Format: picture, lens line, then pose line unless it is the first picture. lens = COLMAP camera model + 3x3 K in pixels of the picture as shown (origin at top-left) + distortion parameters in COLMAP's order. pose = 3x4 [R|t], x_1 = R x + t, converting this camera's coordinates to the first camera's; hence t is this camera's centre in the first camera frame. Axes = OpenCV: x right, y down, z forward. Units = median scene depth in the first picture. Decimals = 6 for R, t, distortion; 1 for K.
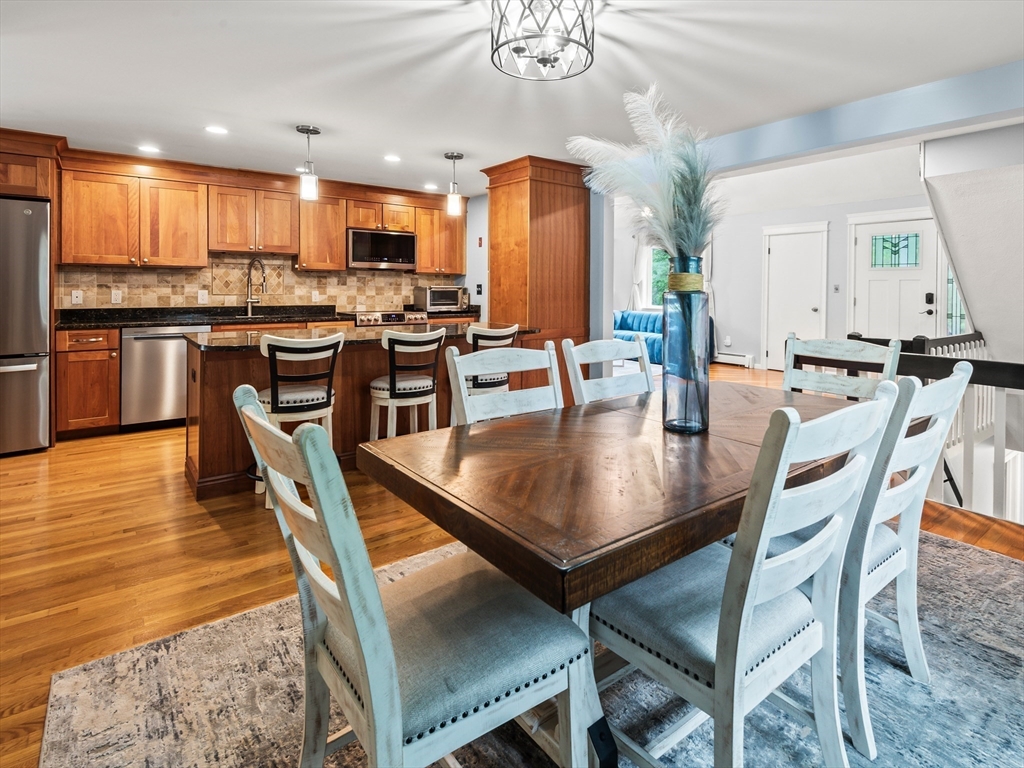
lens RADIAL K [[548.5, 0, 547.6], [0, 548.5, 299.2], [0, 0, 1]] dist [0.030173, -0.025437]
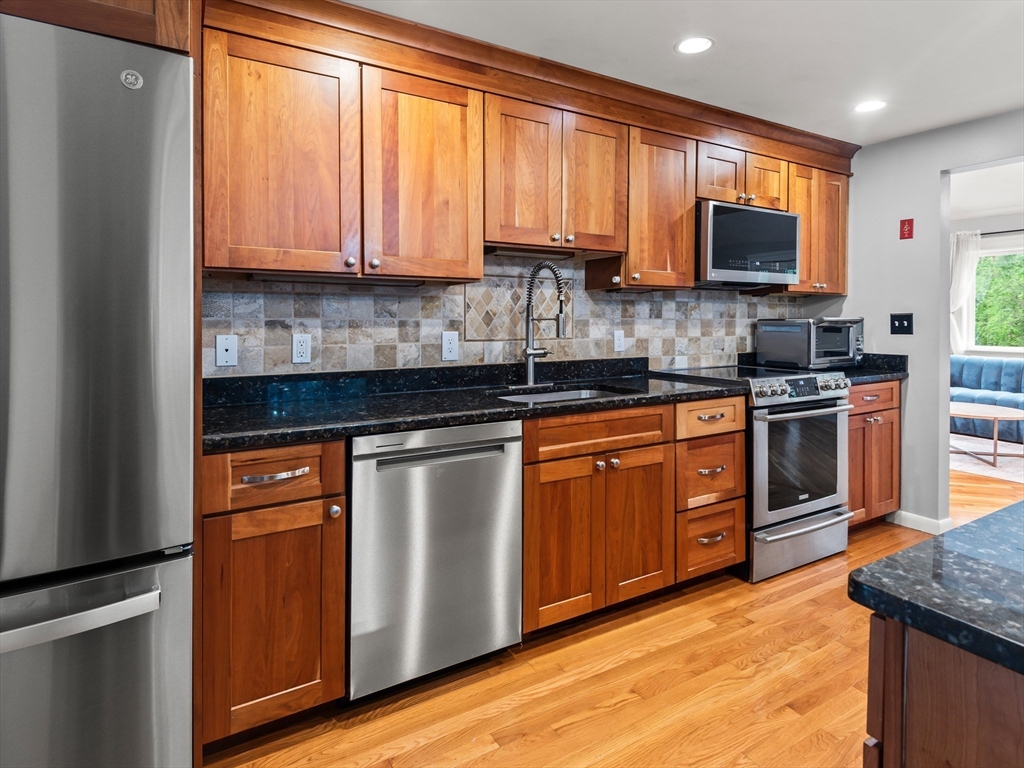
lens RADIAL K [[558.9, 0, 492.7], [0, 558.9, 342.5], [0, 0, 1]] dist [0.039655, -0.032245]
pose [[0.989299, -0.003738, -0.145857, -0.546267], [0.006412, 0.999820, 0.017863, -0.015766], [0.145764, -0.018607, 0.989144, 0.558859]]
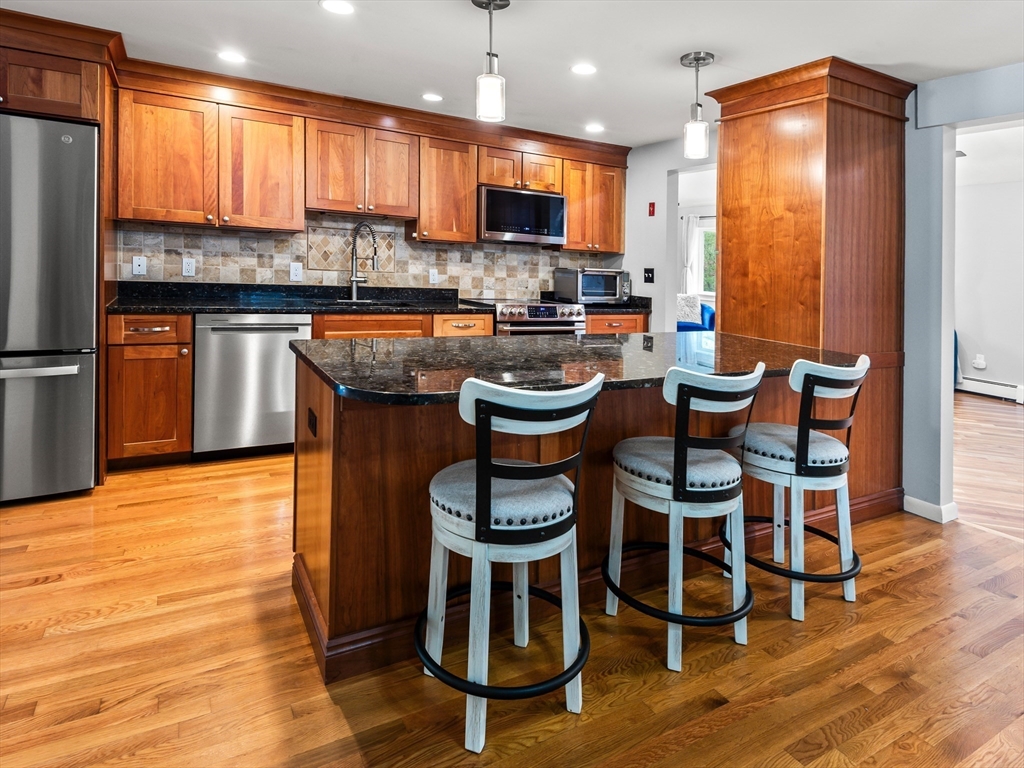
lens RADIAL K [[602.6, 0, 550.1], [0, 602.6, 317.9], [0, 0, 1]] dist [0.053938, -0.047256]
pose [[0.990464, 0.051412, -0.127819, -0.184399], [-0.043274, 0.996904, 0.065652, -0.010986], [0.130799, -0.059495, 0.989622, 0.240207]]
